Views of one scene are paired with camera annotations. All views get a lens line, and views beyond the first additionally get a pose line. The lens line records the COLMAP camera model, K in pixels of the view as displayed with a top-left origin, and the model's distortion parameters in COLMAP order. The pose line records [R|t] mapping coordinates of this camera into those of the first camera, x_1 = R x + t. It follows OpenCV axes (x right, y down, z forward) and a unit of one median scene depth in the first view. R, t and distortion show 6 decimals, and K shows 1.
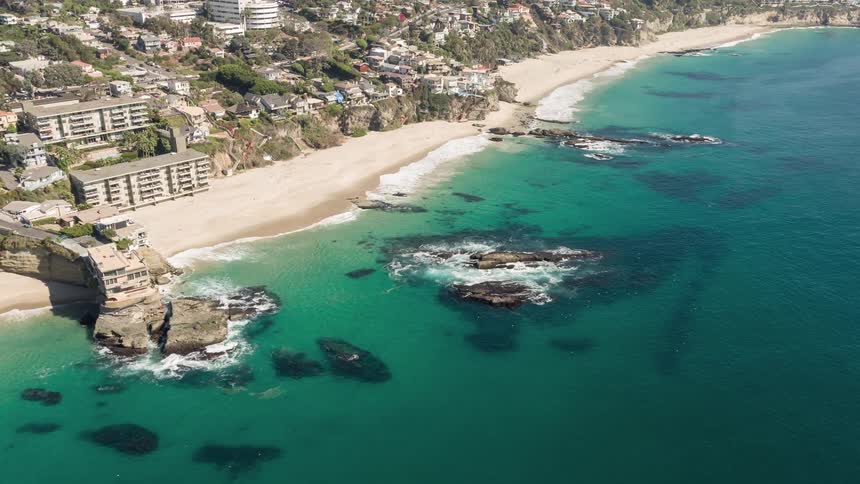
lens RADIAL K [[750.1, 0, 429.4], [0, 750.1, 242.6], [0, 0, 1]] dist [0.039812, -0.019667]
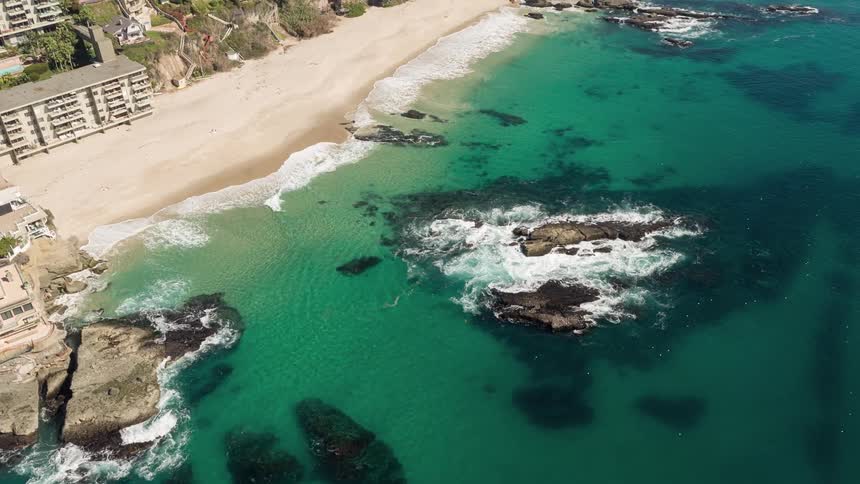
lens RADIAL K [[750.1, 0, 431.4], [0, 750.1, 241.8], [0, 0, 1]] dist [0.039812, -0.019667]
pose [[0.999859, -0.010547, -0.013039, -0.011684], [0.013166, 0.975257, 0.220684, -0.109623], [0.010388, -0.220824, 0.975258, 0.259772]]
